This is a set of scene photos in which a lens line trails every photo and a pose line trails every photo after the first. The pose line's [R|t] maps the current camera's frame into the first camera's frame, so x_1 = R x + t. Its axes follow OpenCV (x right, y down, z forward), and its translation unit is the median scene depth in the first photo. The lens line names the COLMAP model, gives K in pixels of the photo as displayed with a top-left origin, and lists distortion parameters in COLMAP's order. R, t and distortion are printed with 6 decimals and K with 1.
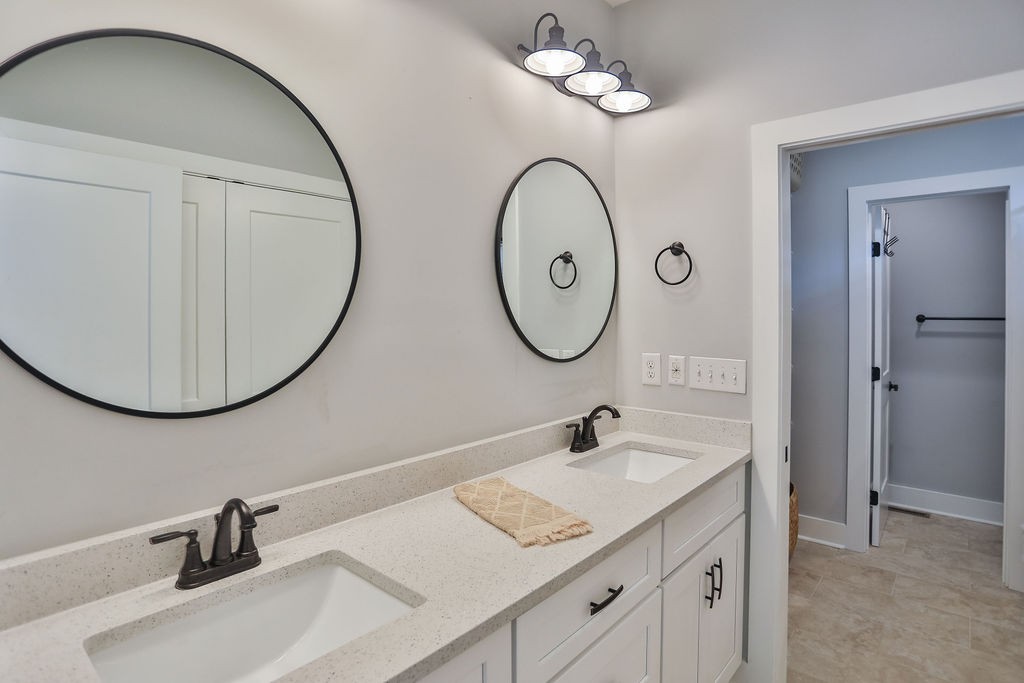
lens RADIAL K [[534.9, 0, 511.6], [0, 534.9, 315.8], [0, 0, 1]] dist [-0.042523, 0.000250]
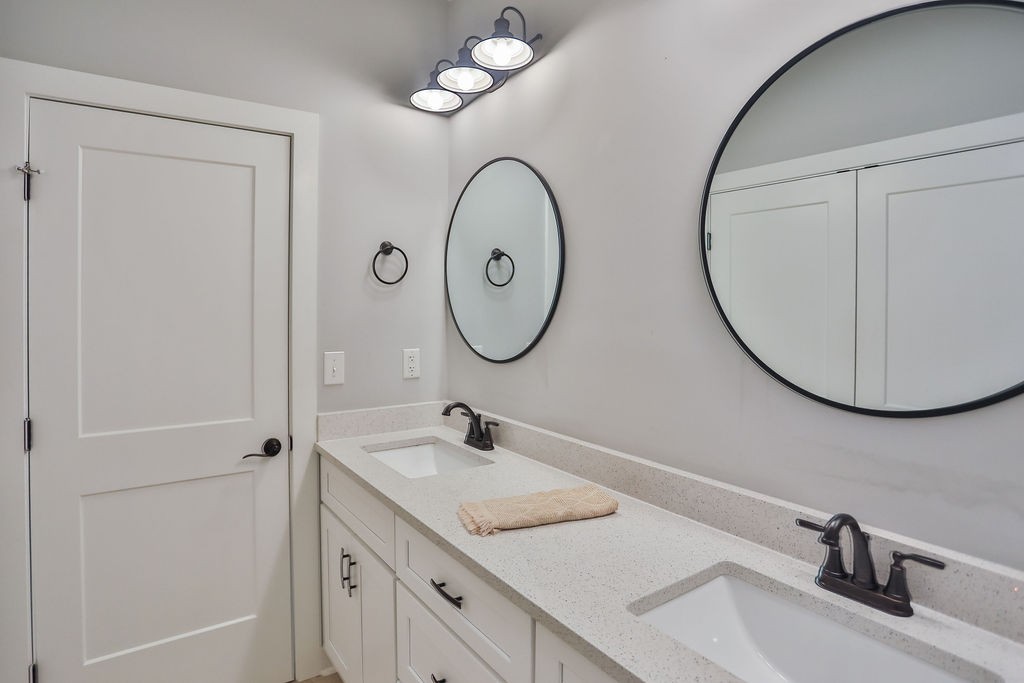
lens RADIAL K [[573.9, 0, 511.6], [0, 573.9, 303.3], [0, 0, 1]] dist [-0.000392, -0.000557]
pose [[-0.254332, -0.008679, -0.967078, 1.064739], [-0.012365, 0.999907, -0.005722, -0.013099], [0.967038, 0.010503, -0.254416, 1.217798]]
